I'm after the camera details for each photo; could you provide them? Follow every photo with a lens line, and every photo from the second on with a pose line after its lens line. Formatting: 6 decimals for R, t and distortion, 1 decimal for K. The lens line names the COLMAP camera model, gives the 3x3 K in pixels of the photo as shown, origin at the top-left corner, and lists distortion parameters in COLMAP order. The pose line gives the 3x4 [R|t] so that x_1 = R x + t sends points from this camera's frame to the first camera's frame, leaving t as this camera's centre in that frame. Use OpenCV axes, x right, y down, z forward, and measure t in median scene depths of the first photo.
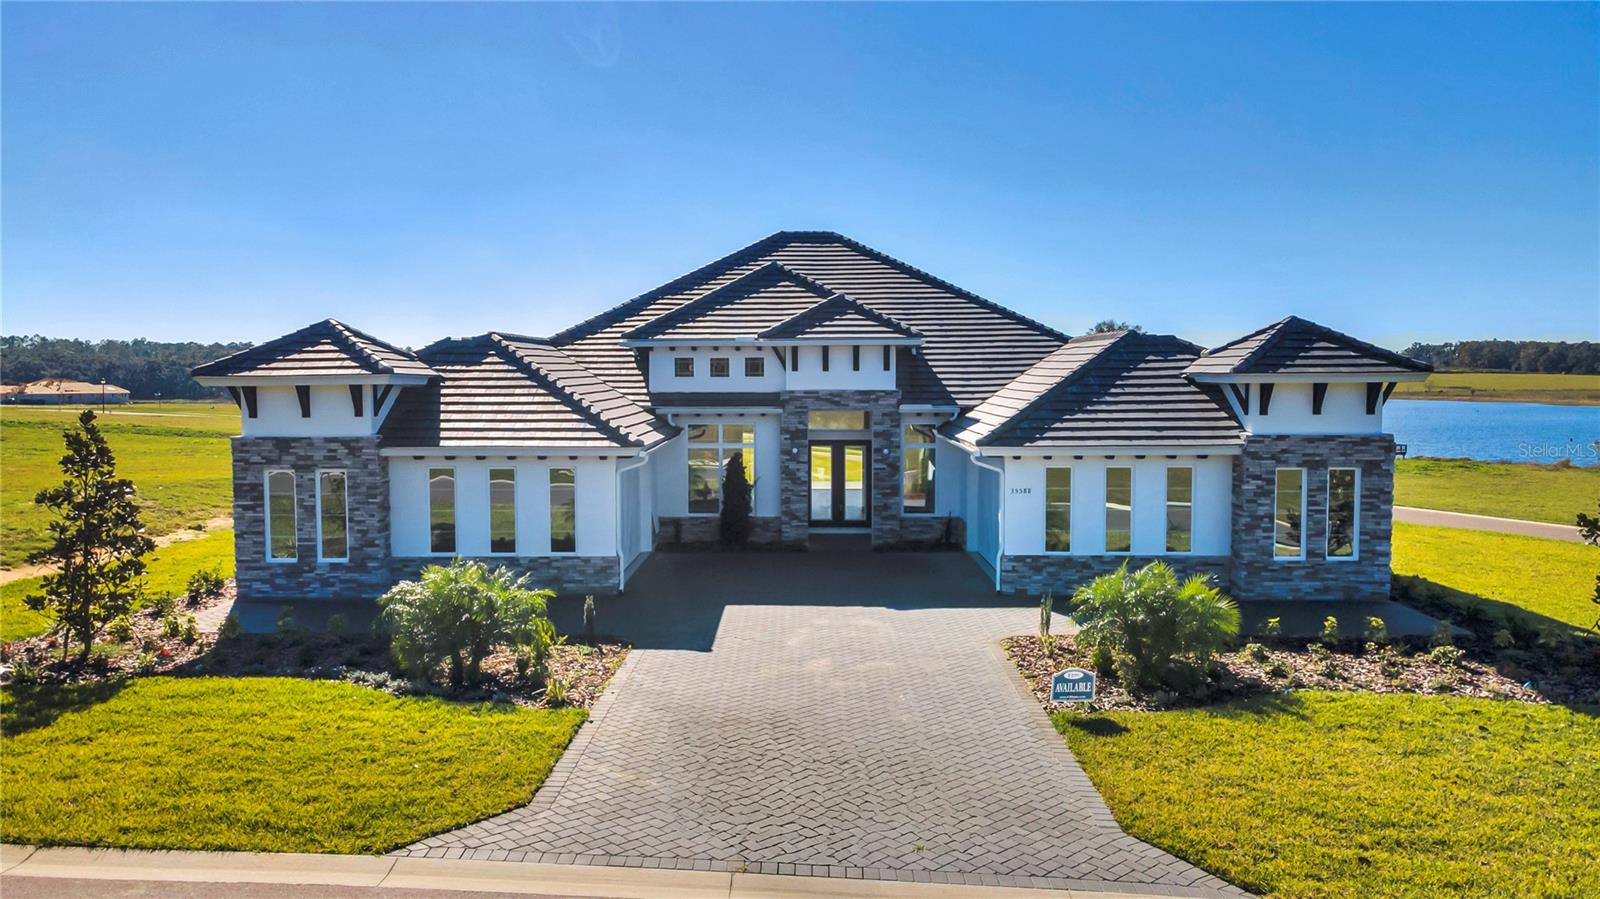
lens RADIAL K [[1164.6, 0, 800.0], [0, 1164.6, 449.5], [0, 0, 1]] dist [0.023834, 0.040854]
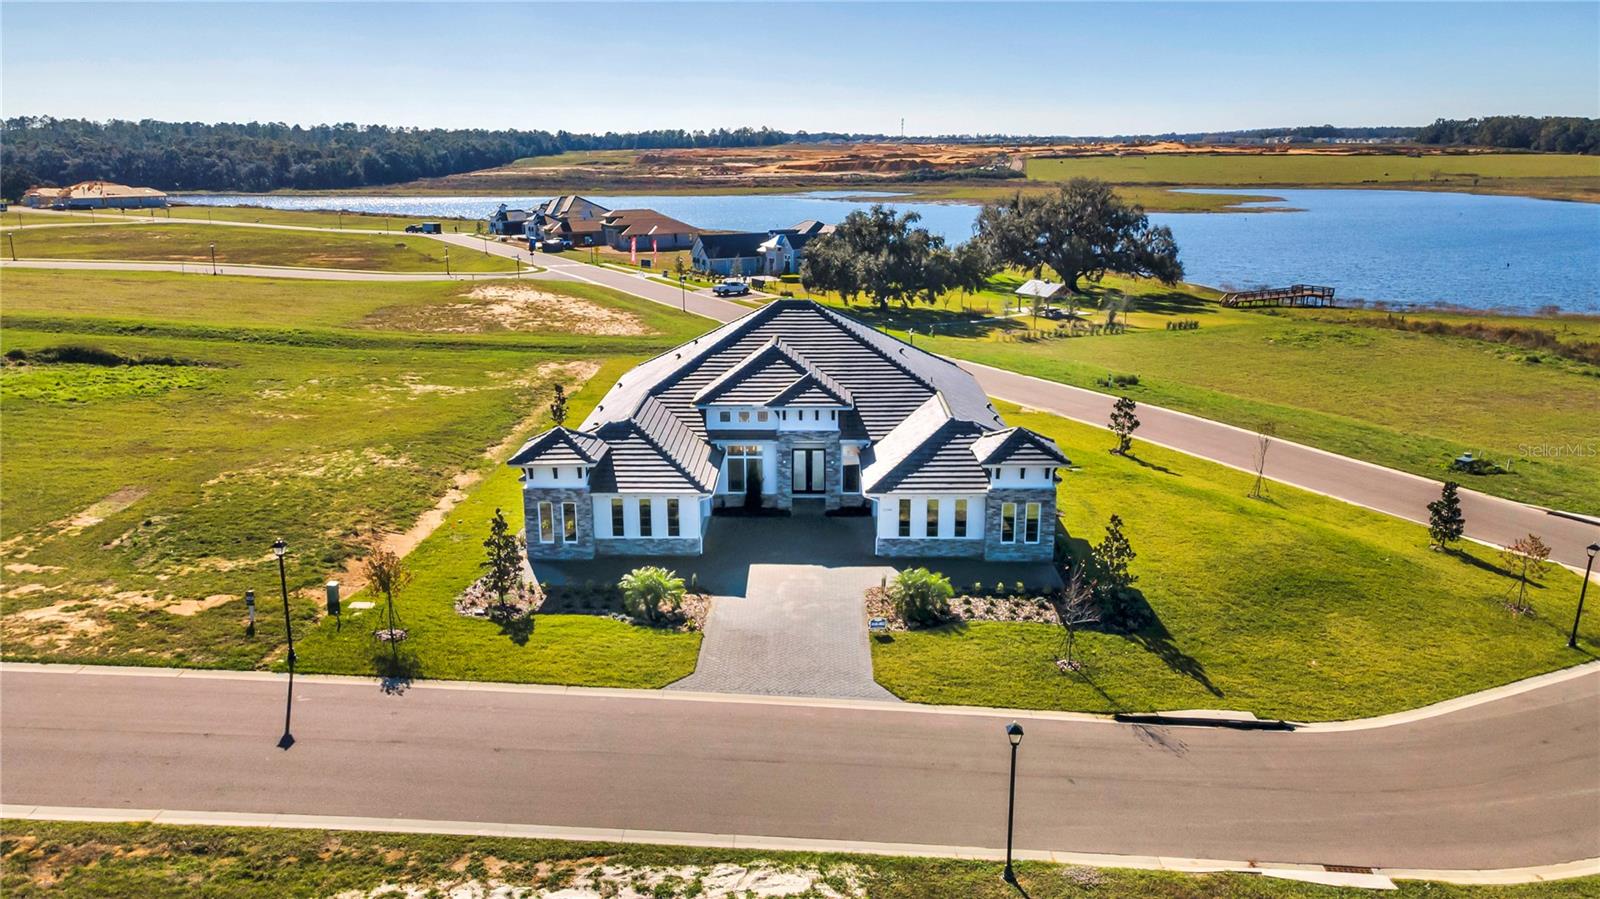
lens RADIAL K [[1138.0, 0, 800.0], [0, 1138.0, 449.5], [0, 0, 1]] dist [0.045247, -0.003036]
pose [[0.999955, 0.000634, -0.009490, 0.048940], [0.001158, 0.982226, 0.187697, -0.468135], [0.009440, -0.187699, 0.982181, -1.039187]]
